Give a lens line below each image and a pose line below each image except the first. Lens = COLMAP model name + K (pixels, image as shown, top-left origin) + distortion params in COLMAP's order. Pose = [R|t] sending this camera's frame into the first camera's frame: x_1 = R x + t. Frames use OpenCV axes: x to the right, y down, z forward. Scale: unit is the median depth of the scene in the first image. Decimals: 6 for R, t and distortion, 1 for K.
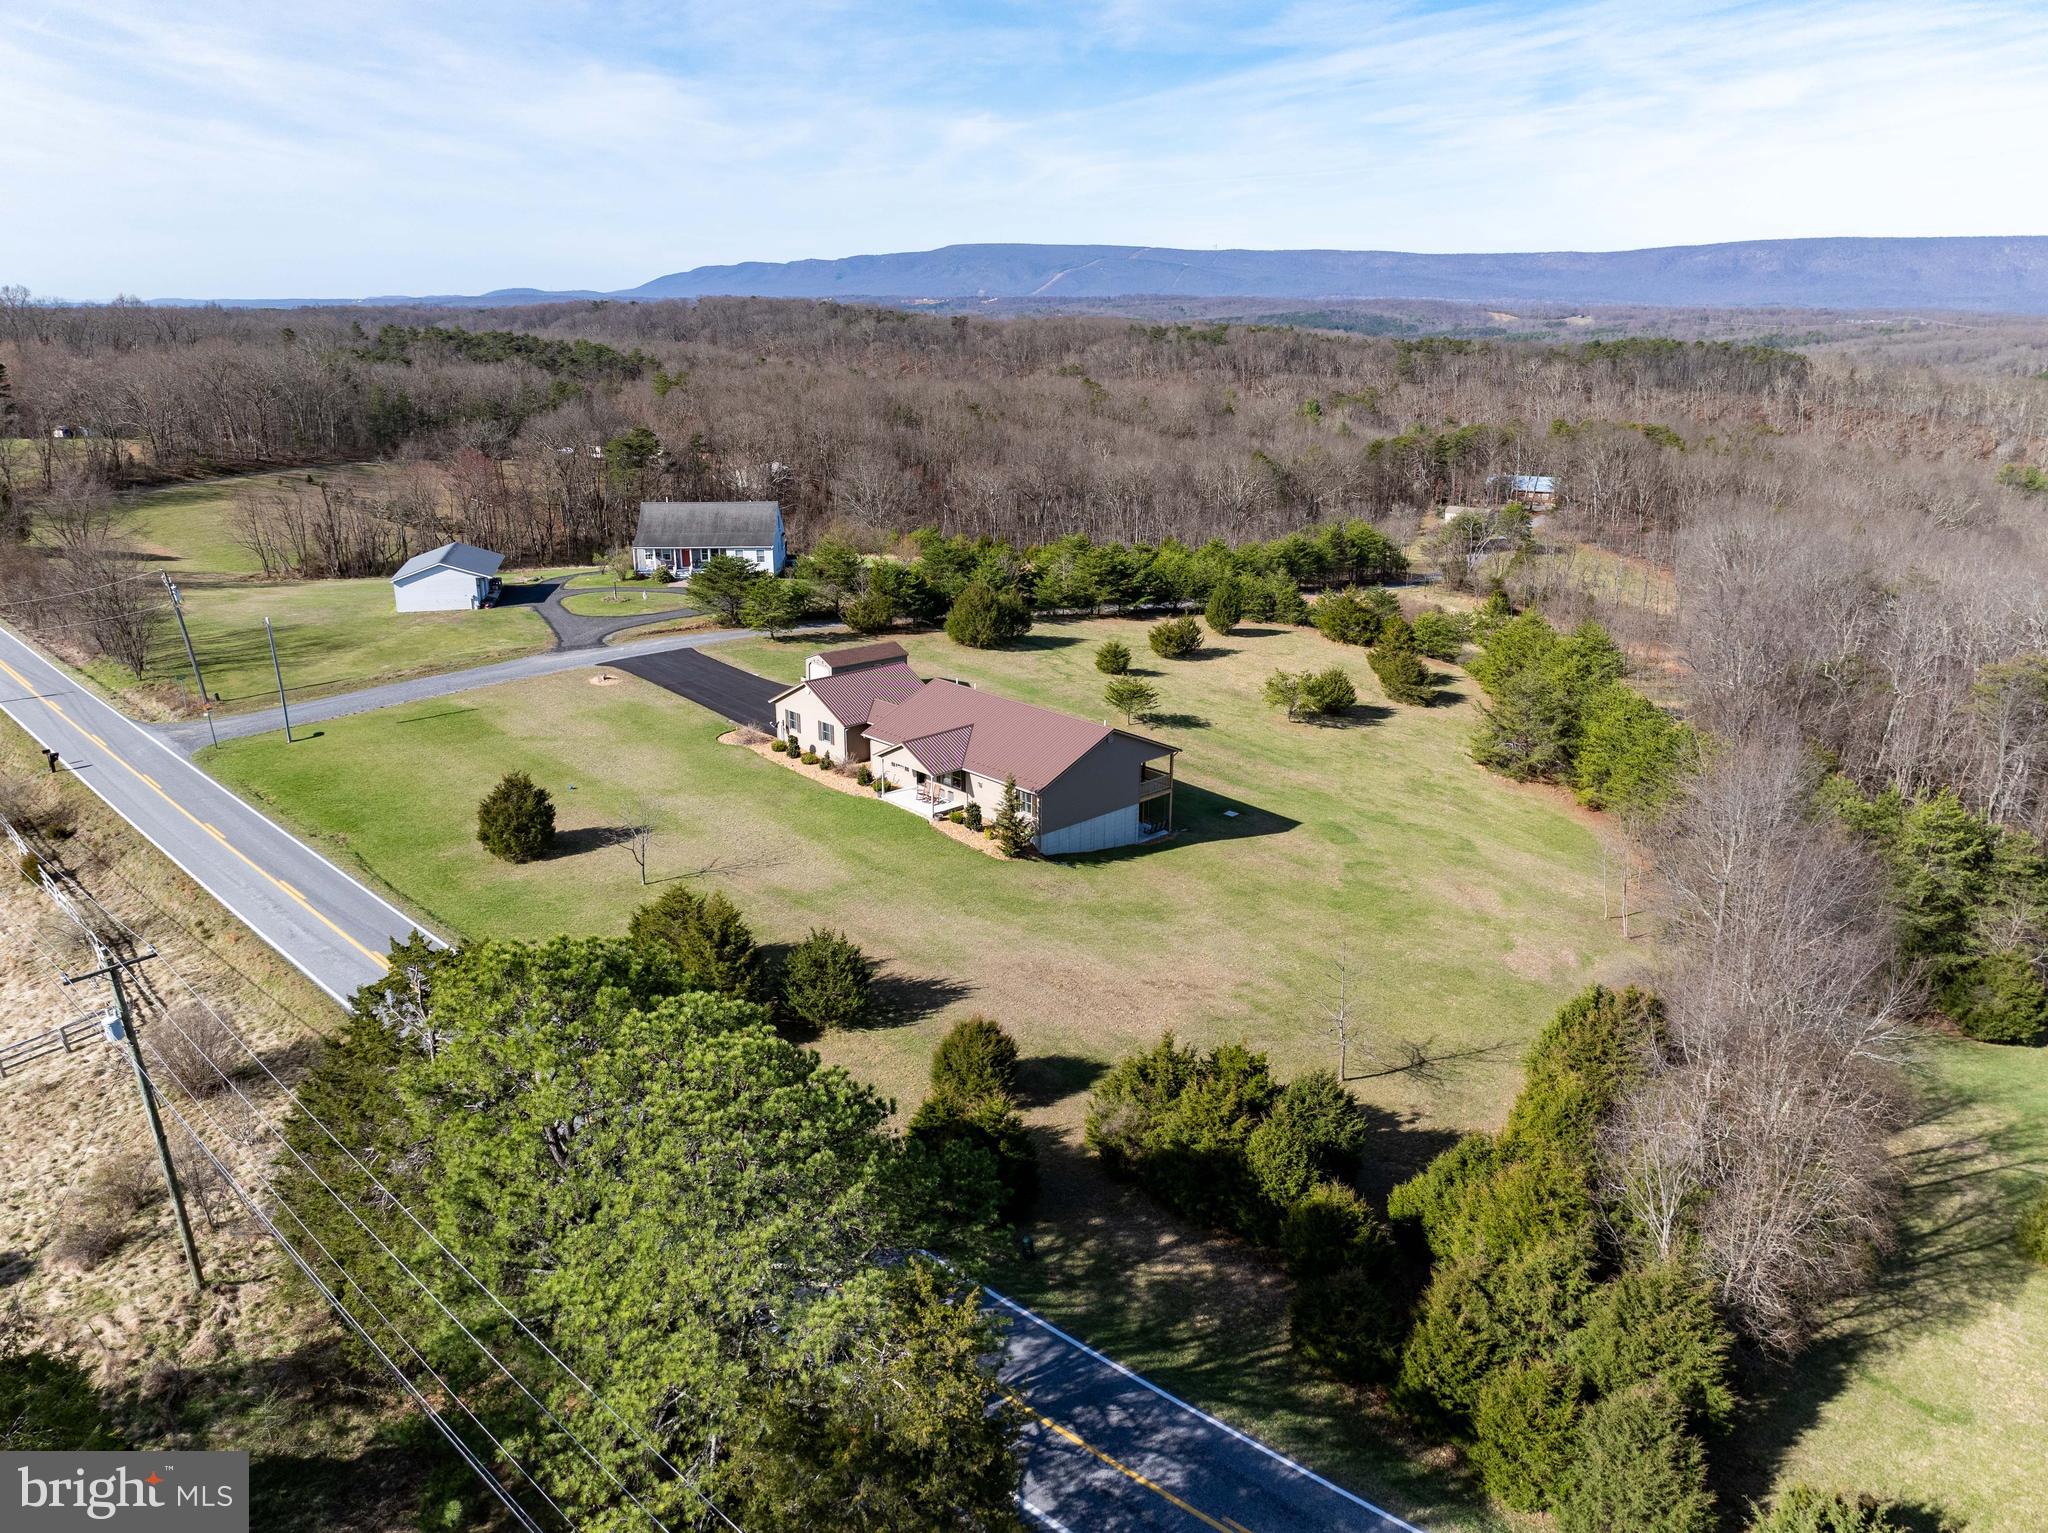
lens RADIAL K [[1440.5, 0, 1022.8], [0, 1440.5, 764.8], [0, 0, 1]] dist [-0.036653, 0.005892]
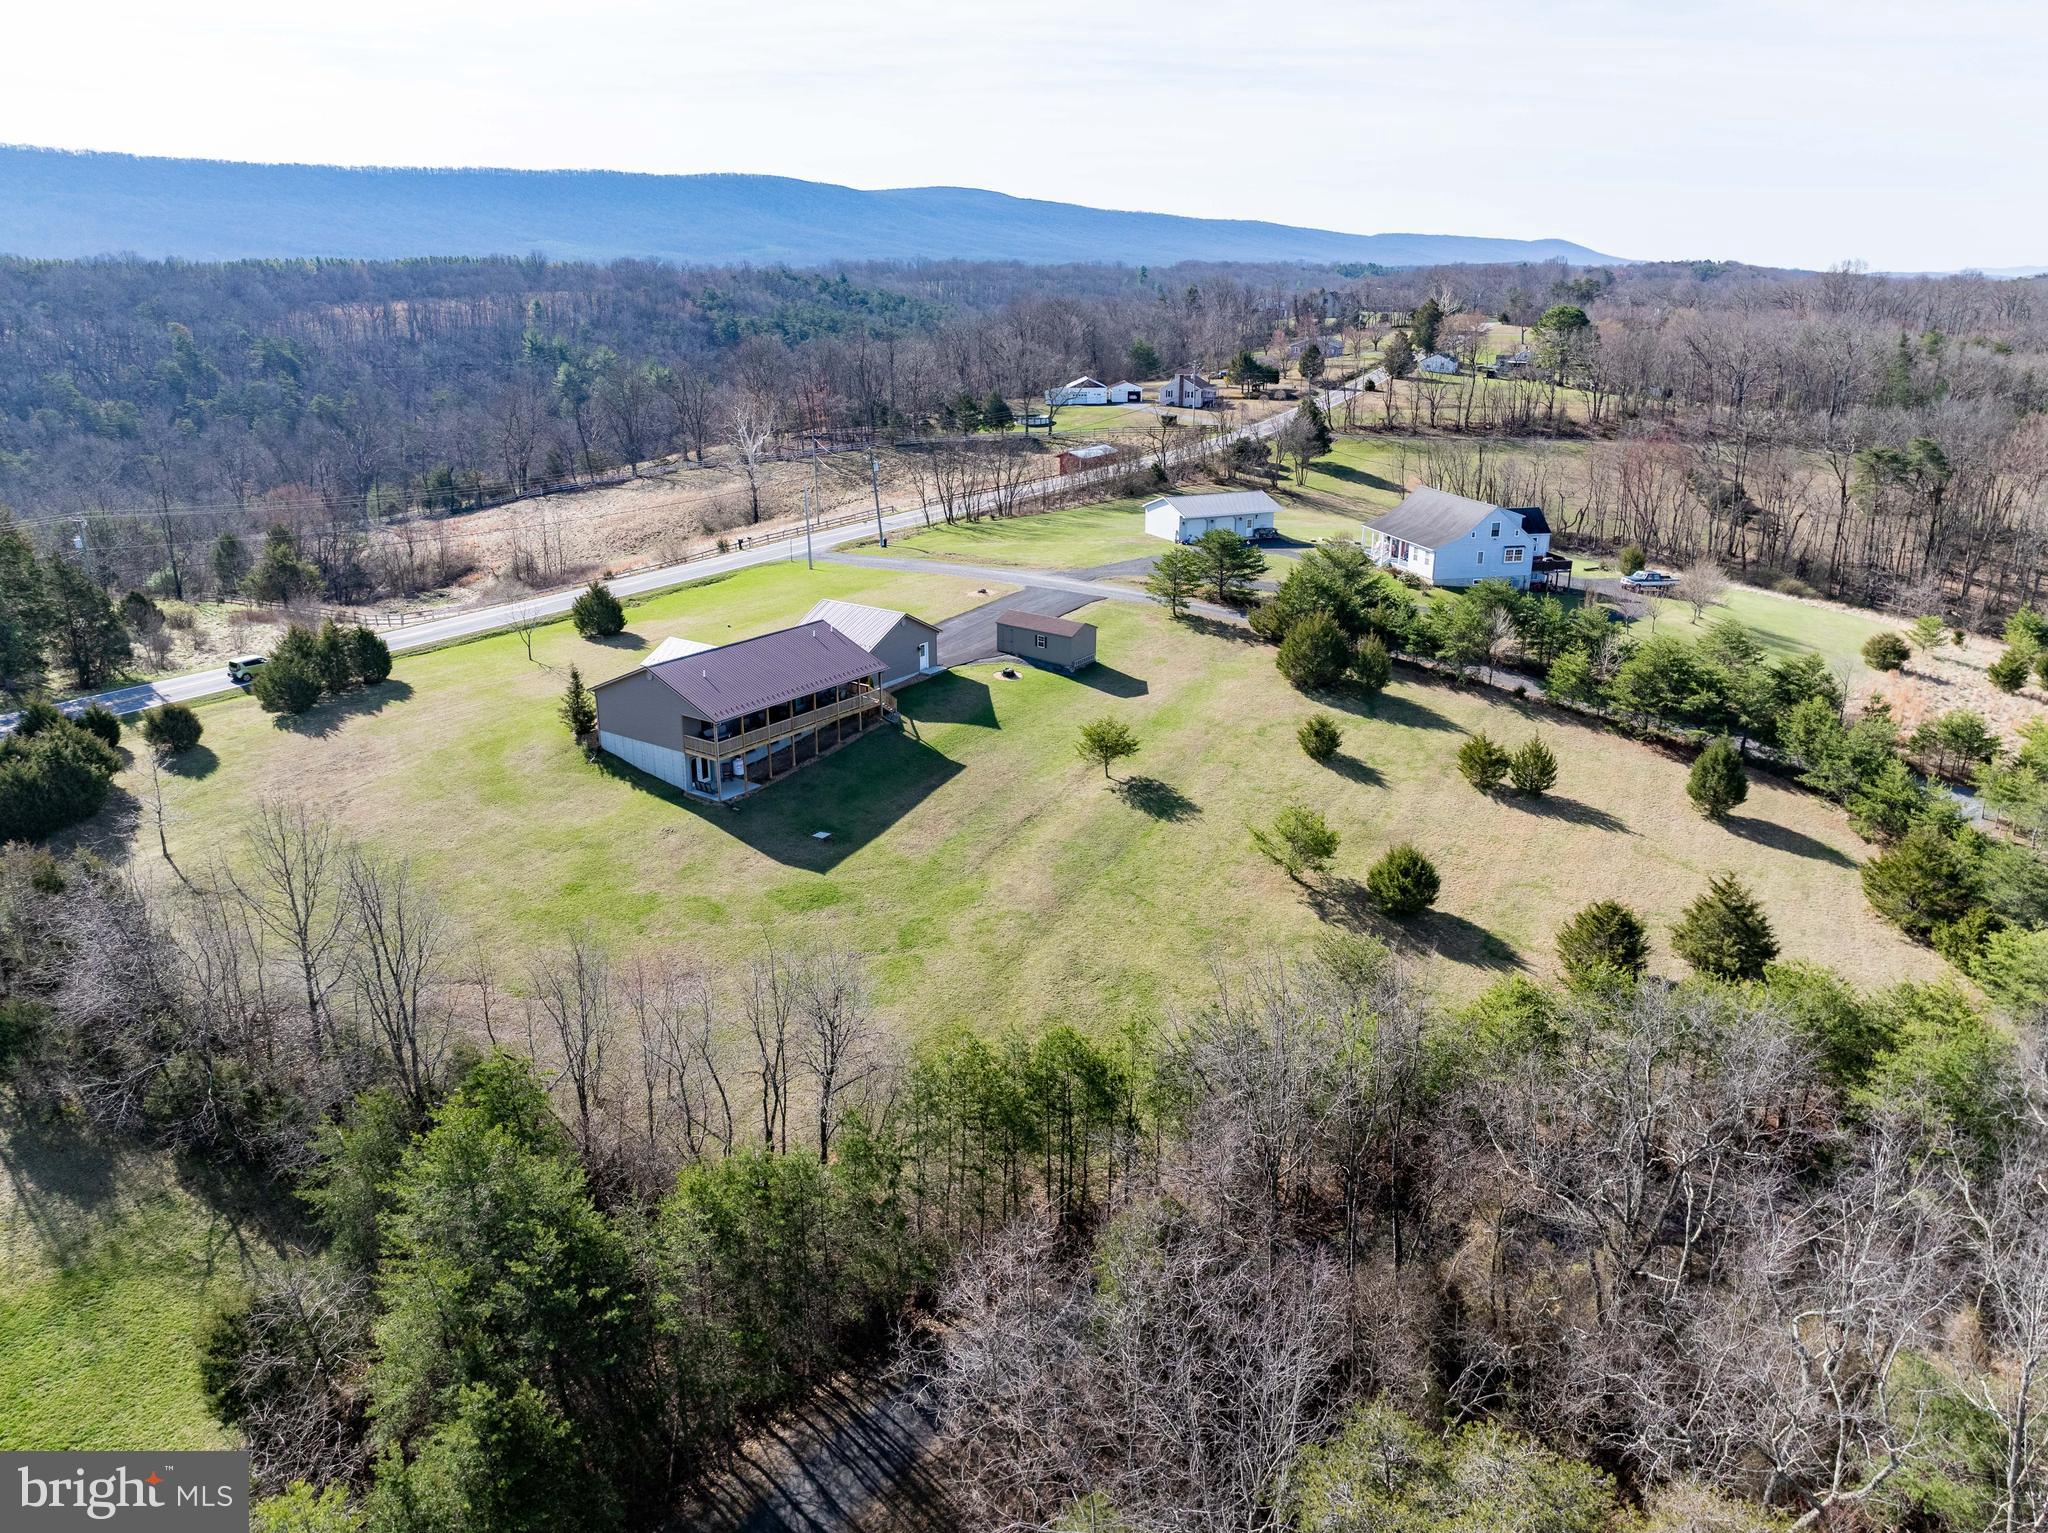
lens RADIAL K [[1440.5, 0, 1022.8], [0, 1440.5, 764.8], [0, 0, 1]] dist [-0.036653, 0.005892]
pose [[0.197876, 0.315429, -0.928089, 1.014282], [-0.299747, 0.920928, 0.249087, -0.275918], [0.933272, 0.228903, 0.276779, 0.866764]]
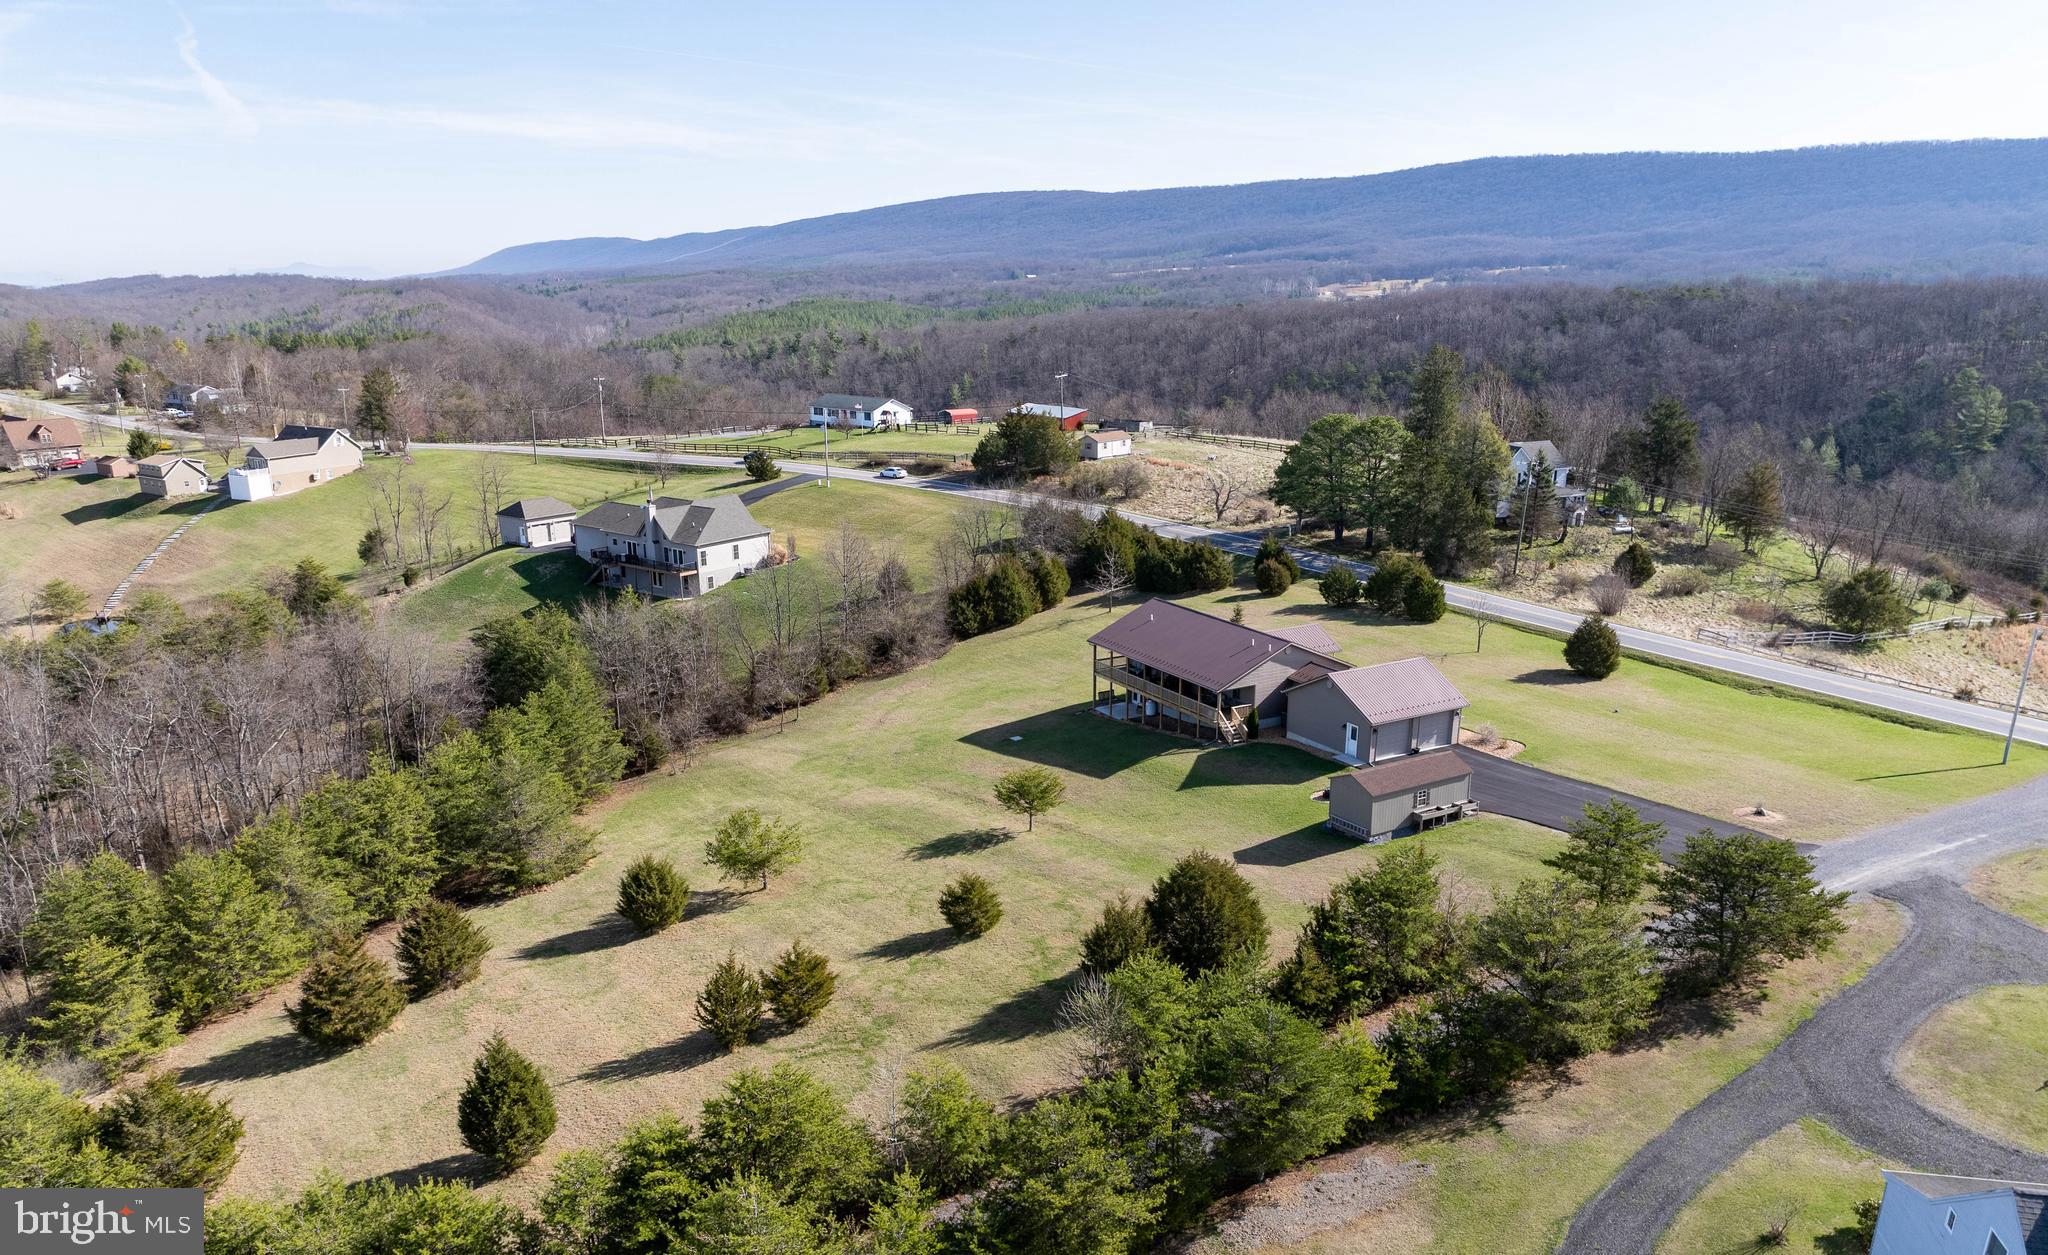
lens RADIAL K [[1446.9, 0, 1026.8], [0, 1446.9, 763.6], [0, 0, 1]] dist [-0.038307, 0.004385]
pose [[-0.974435, -0.072740, 0.212570, -0.102662], [0.068211, 0.805696, 0.588388, -0.611857], [-0.214067, 0.587845, -0.780137, 1.900187]]
